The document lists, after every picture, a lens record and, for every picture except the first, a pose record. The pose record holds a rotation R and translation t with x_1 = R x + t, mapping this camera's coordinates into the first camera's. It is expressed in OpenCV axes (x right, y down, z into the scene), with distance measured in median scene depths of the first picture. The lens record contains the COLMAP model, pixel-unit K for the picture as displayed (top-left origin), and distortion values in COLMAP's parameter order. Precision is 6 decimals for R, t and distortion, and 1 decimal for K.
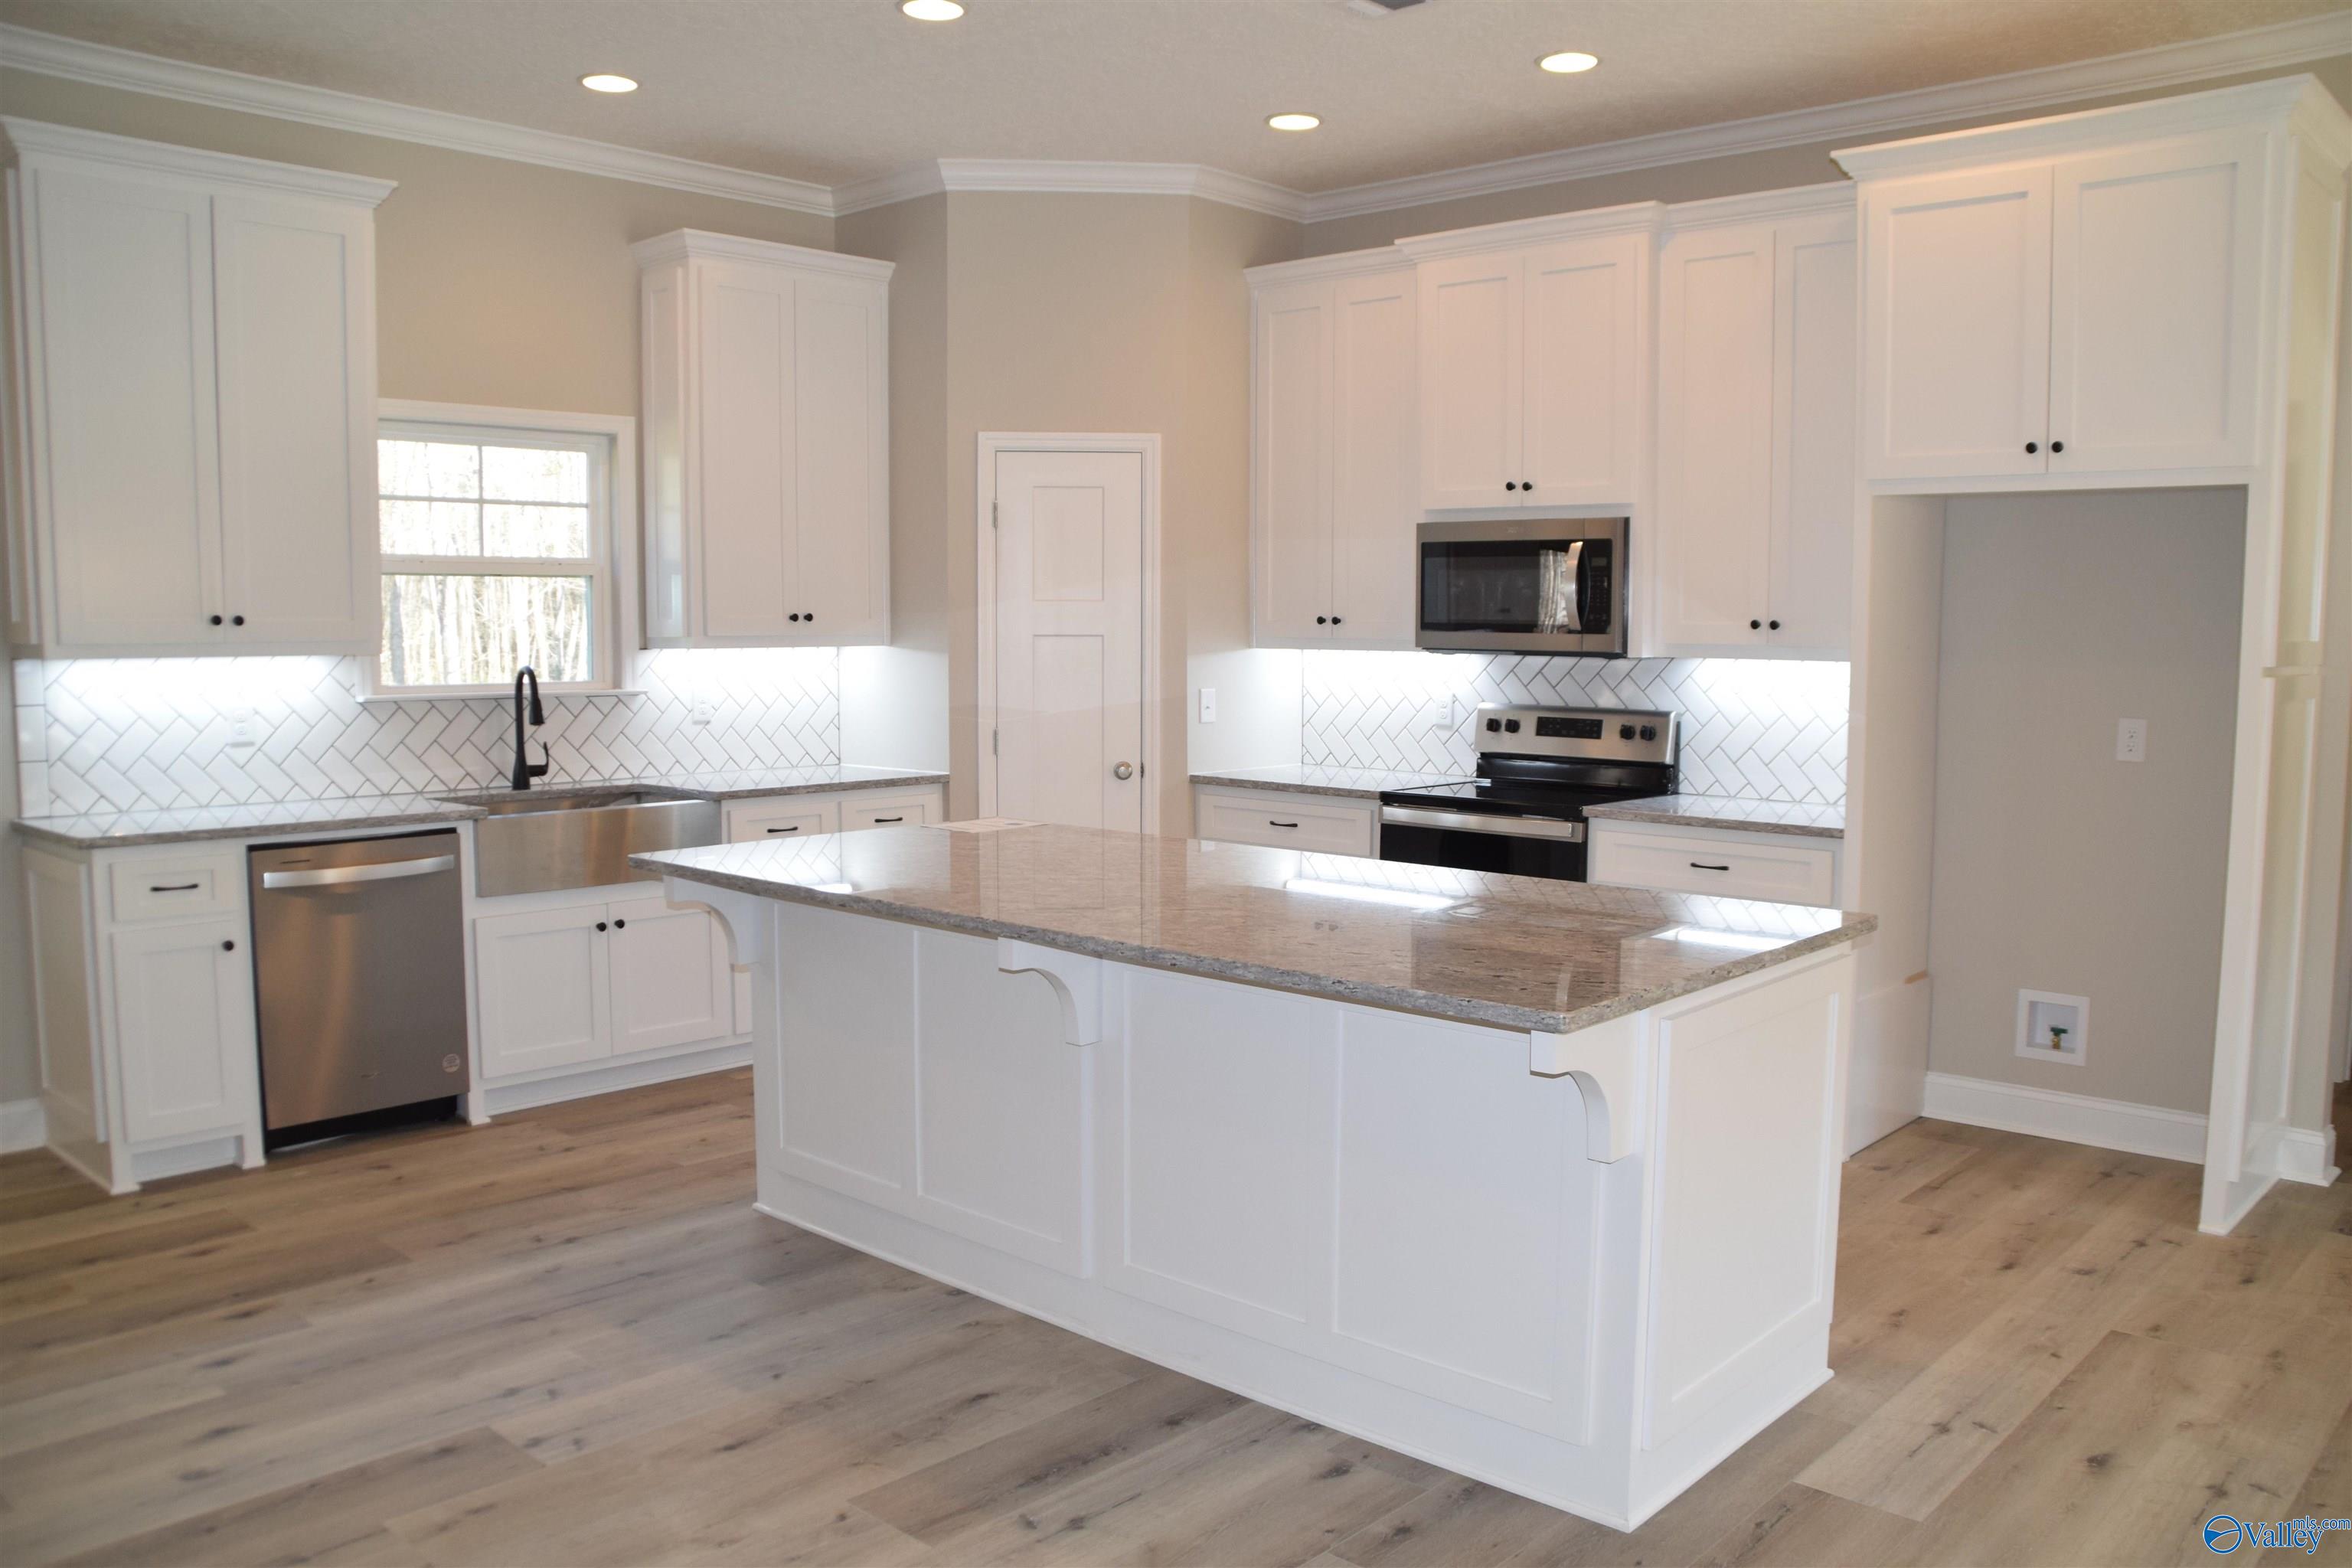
lens RADIAL K [[1849.6, 0, 1168.5], [0, 1849.6, 807.5], [0, 0, 1]] dist [-0.160511, 0.110055]
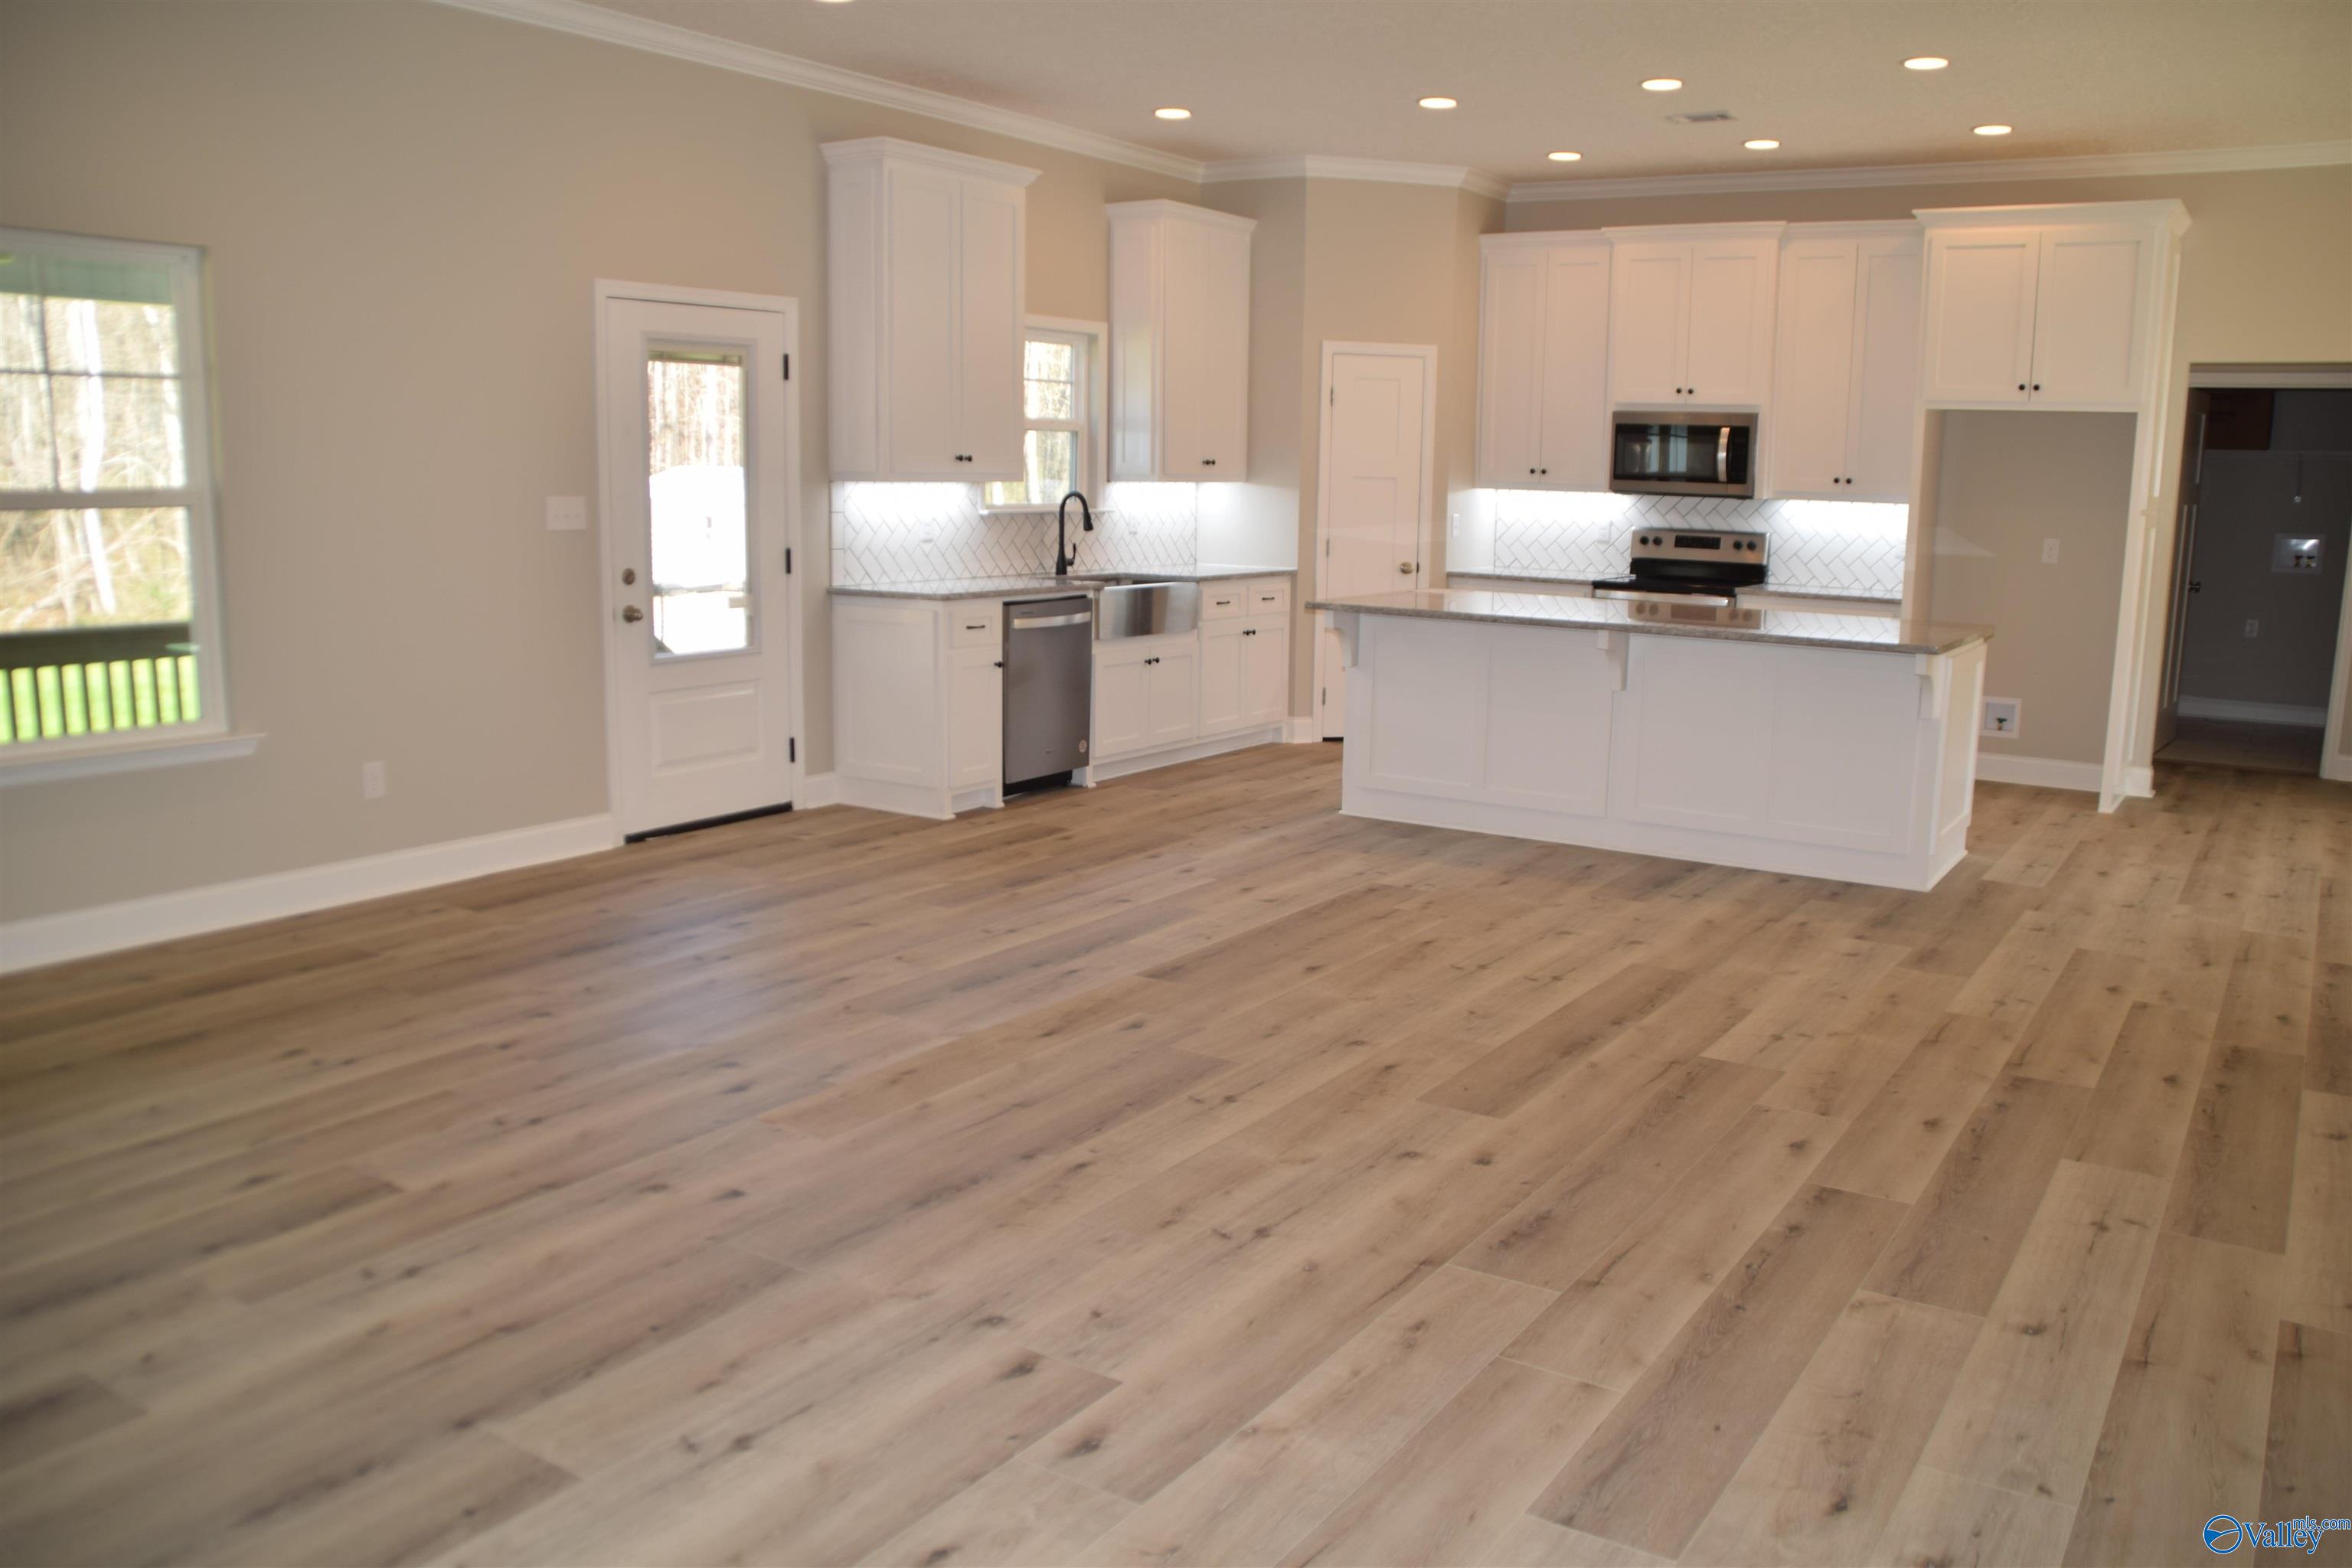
lens RADIAL K [[1849.6, 0, 1168.5], [0, 1849.6, 807.5], [0, 0, 1]] dist [-0.160511, 0.110055]
pose [[0.986486, -0.017566, 0.162899, -0.527659], [0.003843, 0.996443, 0.084179, 0.054212], [-0.163798, -0.082416, 0.983045, -0.529829]]
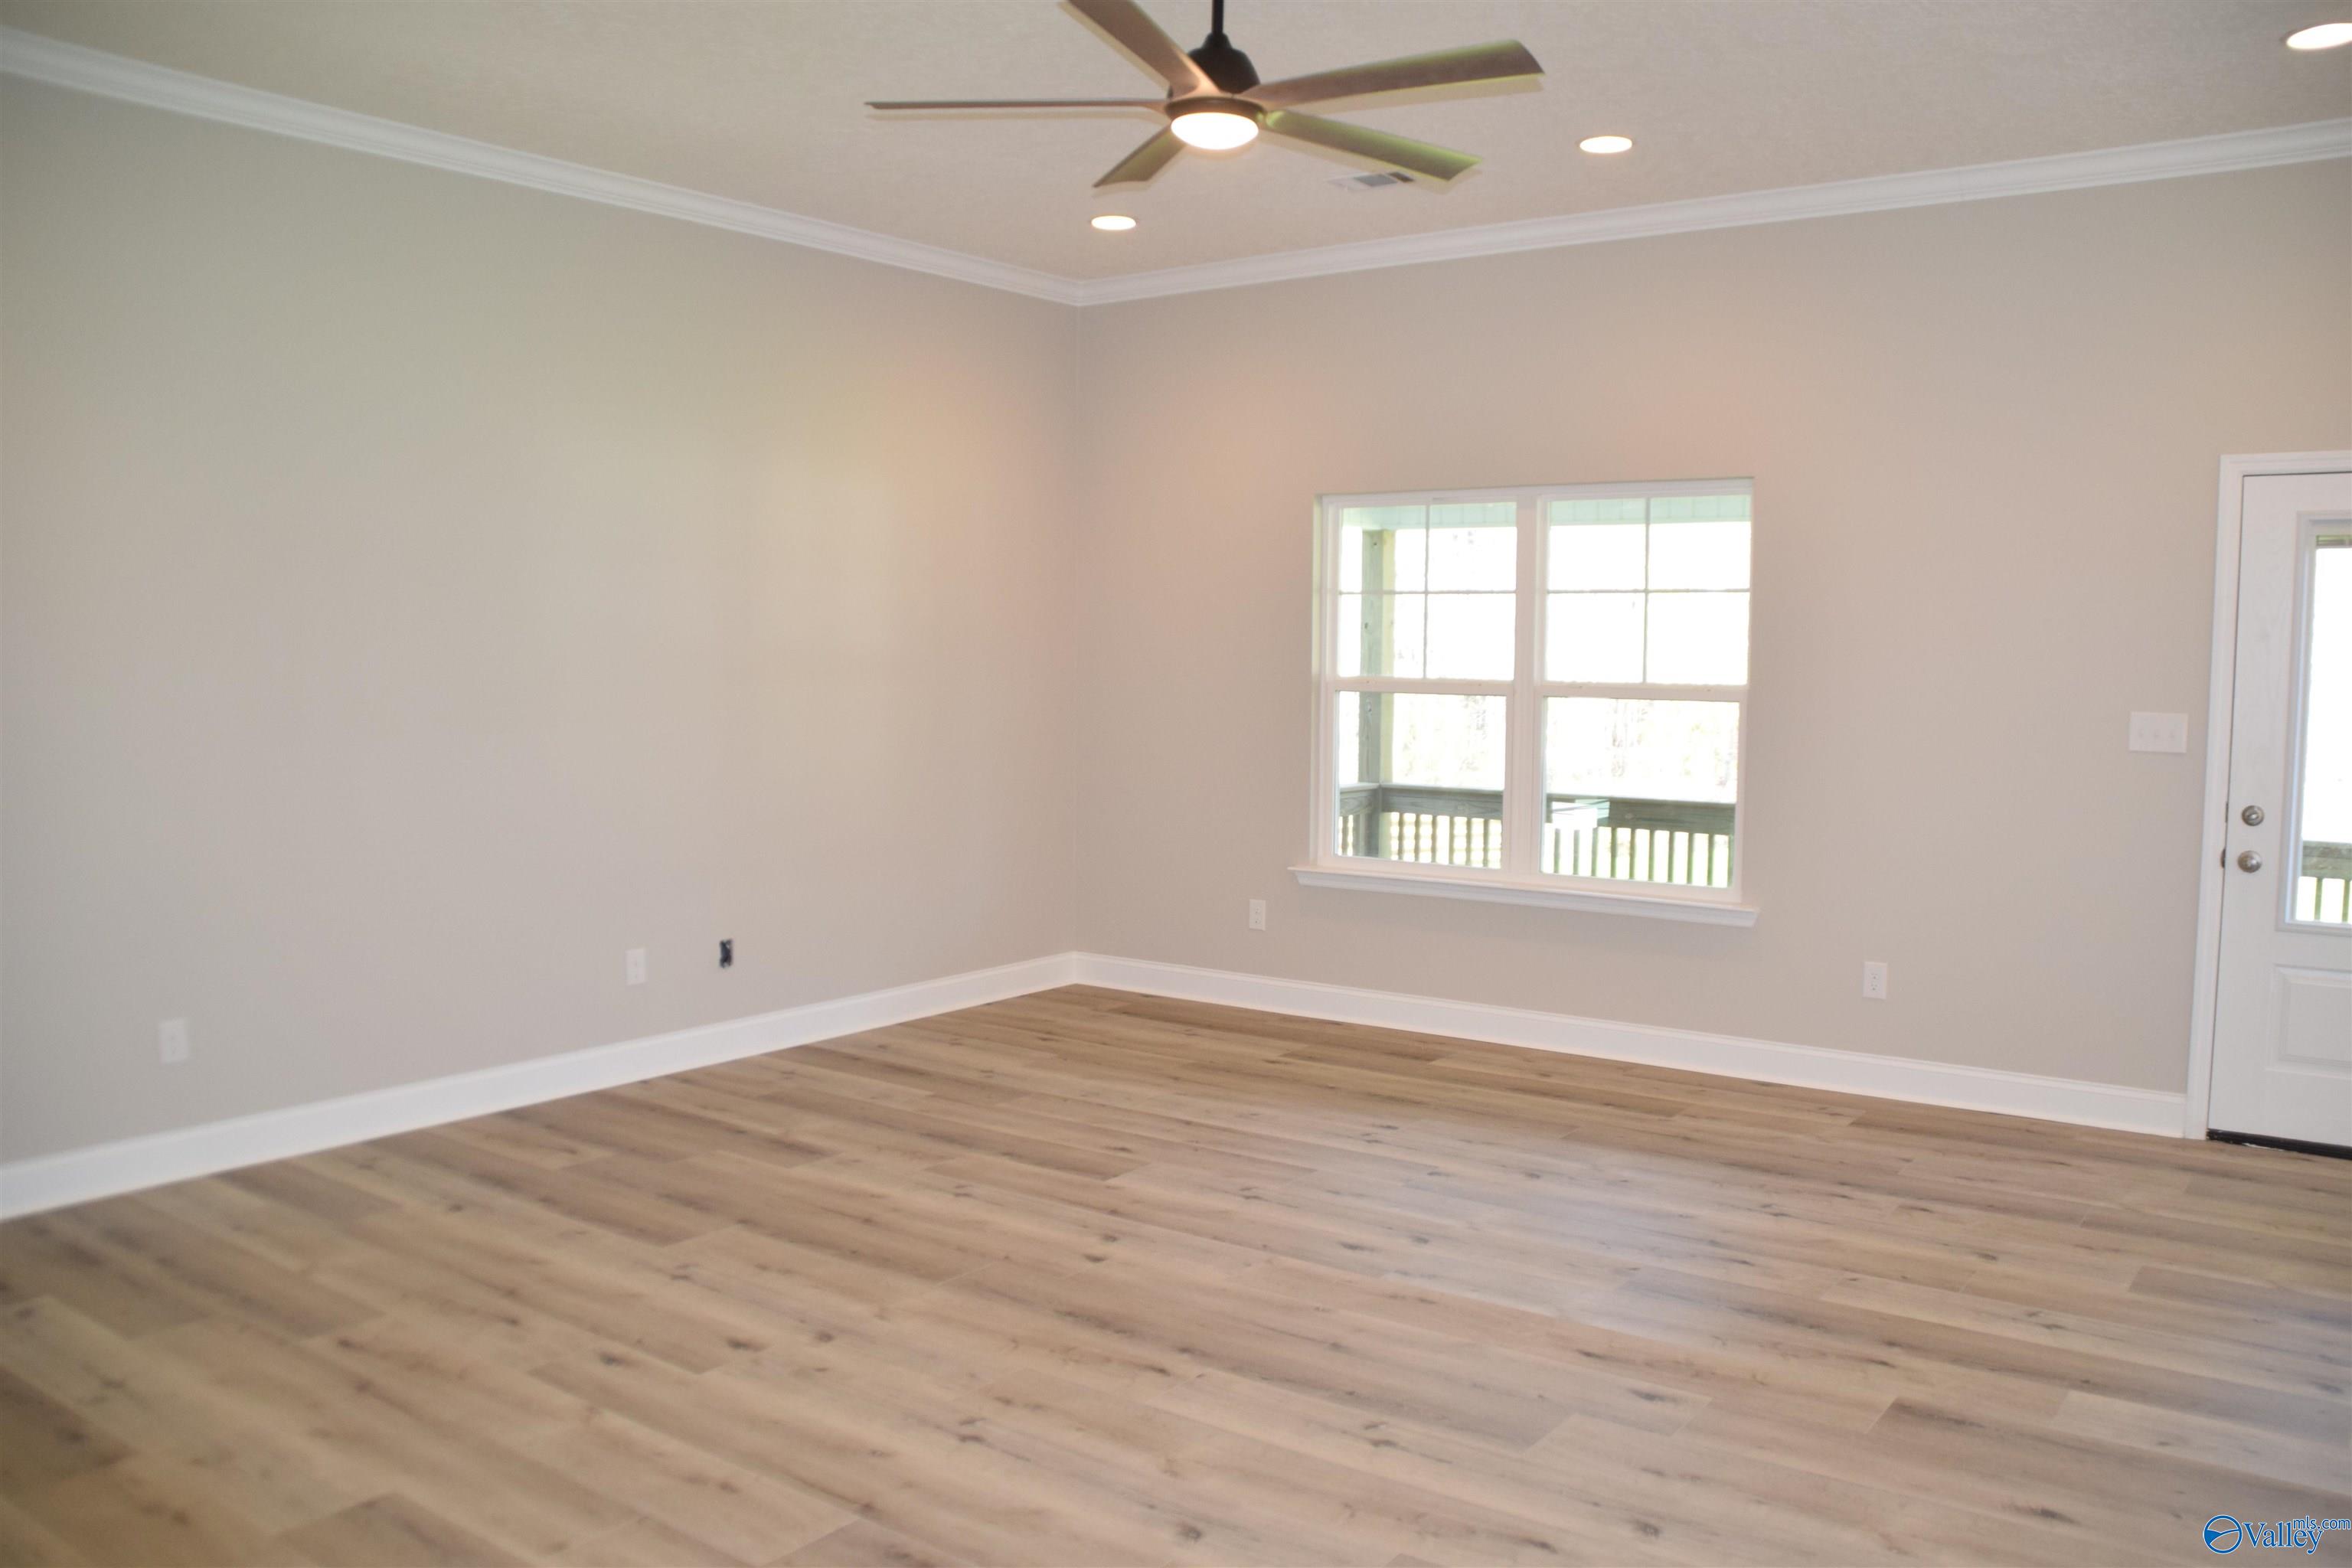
lens RADIAL K [[1849.6, 0, 1168.5], [0, 1849.6, 807.5], [0, 0, 1]] dist [-0.160511, 0.110055]
pose [[0.108413, 0.082029, -0.990716, 0.179191], [-0.107606, 0.991703, 0.070335, -0.004689], [0.988265, 0.098981, 0.116340, 0.033790]]
